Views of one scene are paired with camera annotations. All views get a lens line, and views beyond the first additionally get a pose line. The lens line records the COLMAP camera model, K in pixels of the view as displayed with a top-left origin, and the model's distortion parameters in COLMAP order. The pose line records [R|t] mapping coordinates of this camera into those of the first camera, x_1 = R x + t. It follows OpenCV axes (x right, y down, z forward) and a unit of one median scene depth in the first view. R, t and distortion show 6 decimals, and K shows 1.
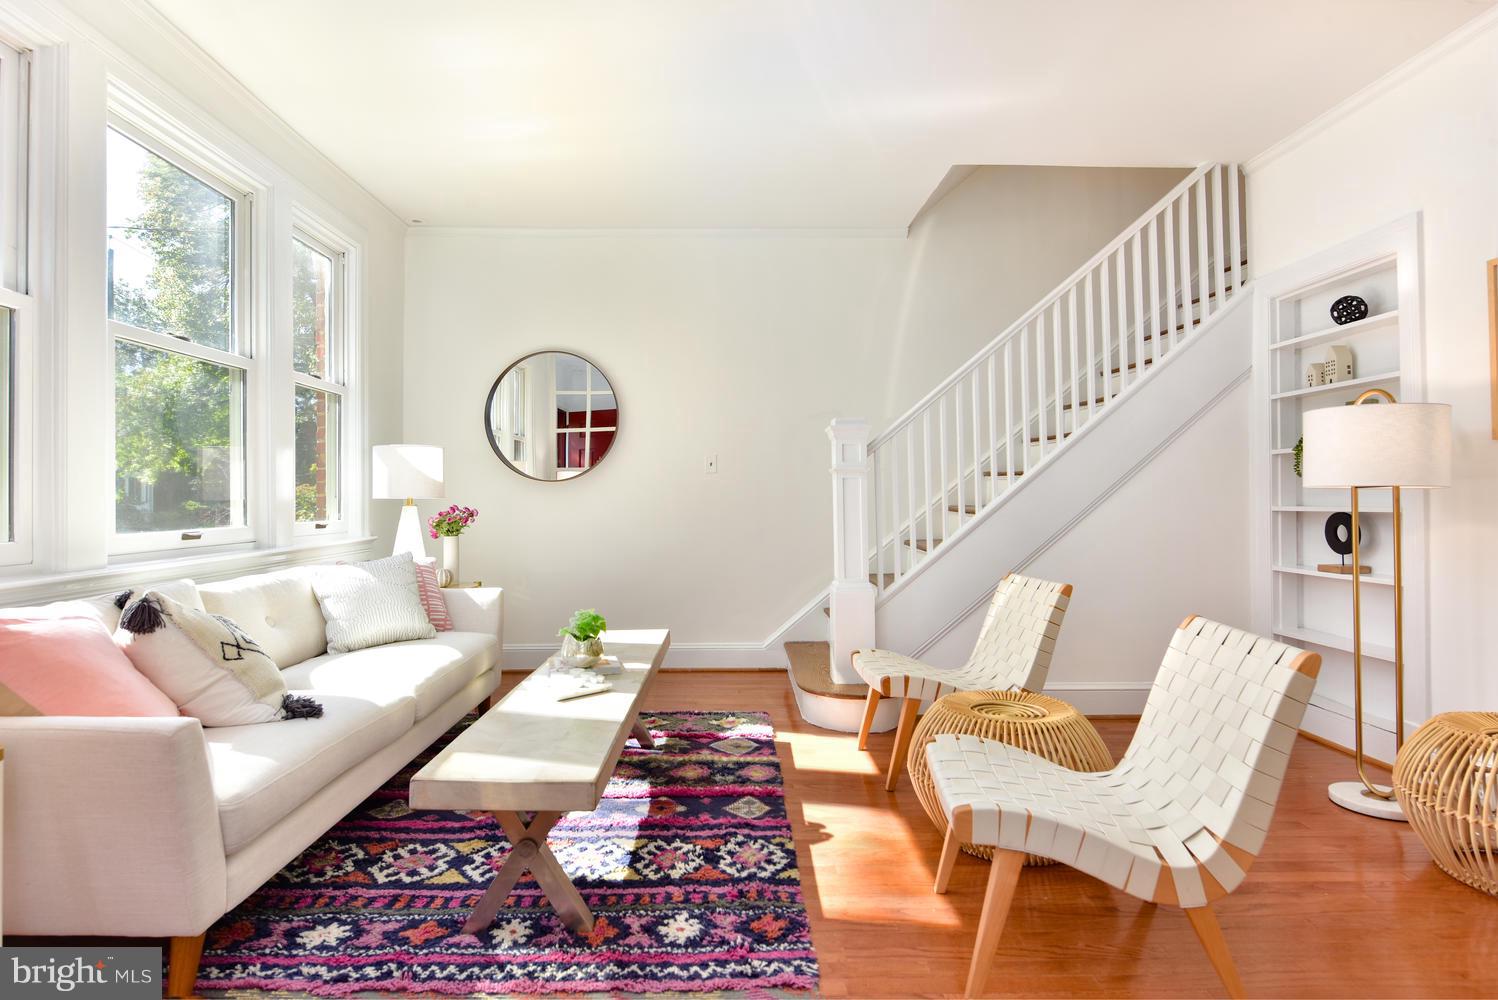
lens RADIAL K [[759.9, 0, 743.0], [0, 759.9, 491.9], [0, 0, 1]] dist [-0.001800, -0.000187]
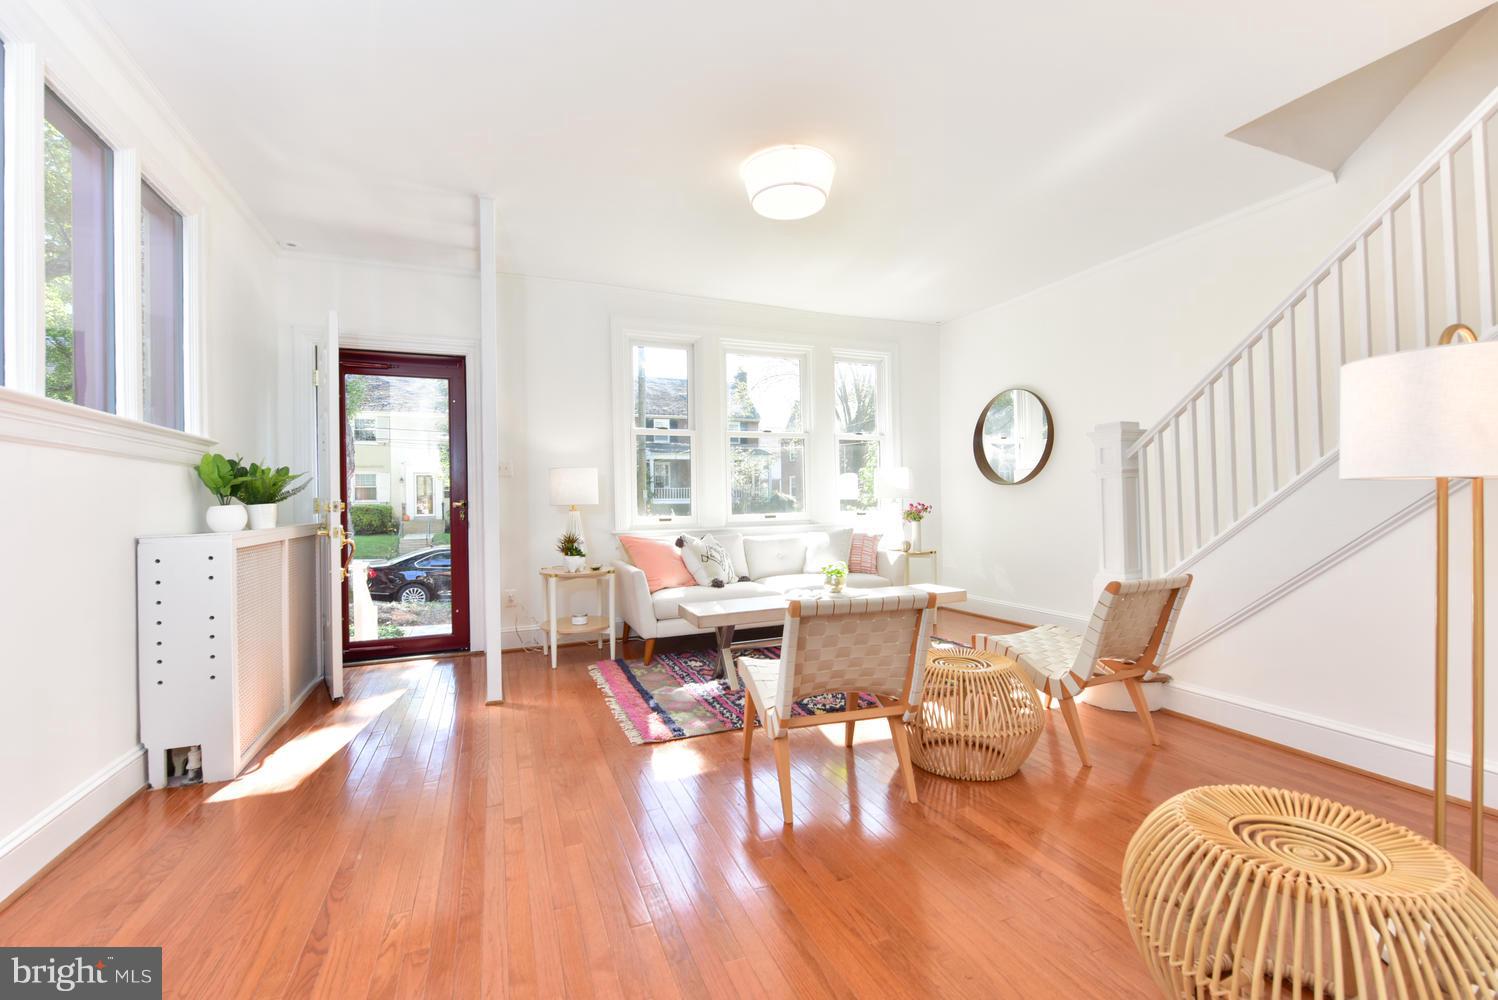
lens RADIAL K [[608.4, 0, 740.9], [0, 608.4, 499.8], [0, 0, 1]] dist [0.002350, -0.000042]
pose [[0.368167, -0.007764, -0.929727, 1.242533], [0.019579, 0.999808, -0.000596, 0.009516], [0.929554, -0.017983, 0.368248, 0.305196]]
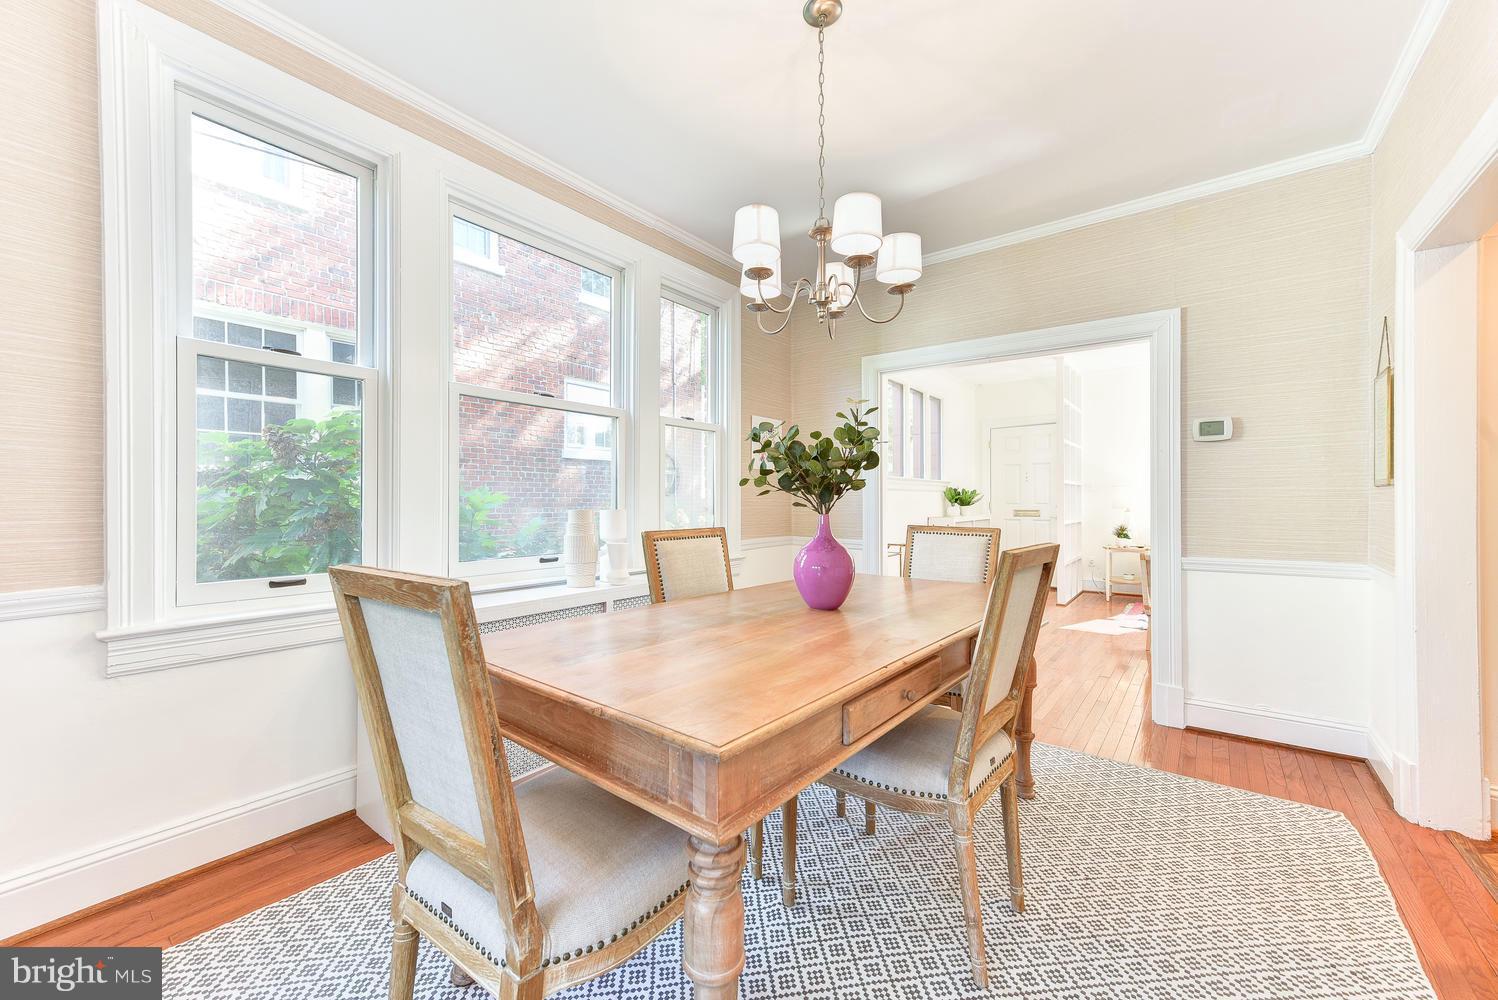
lens RADIAL K [[608.4, 0, 756.3], [0, 608.4, 506.5], [0, 0, 1]] dist [0.002350, -0.000042]
pose [[-0.601715, 0.002246, -0.798708, 2.852649], [0.014985, 0.999852, -0.008477, 0.009275], [0.798570, -0.017069, -0.601660, 0.875930]]
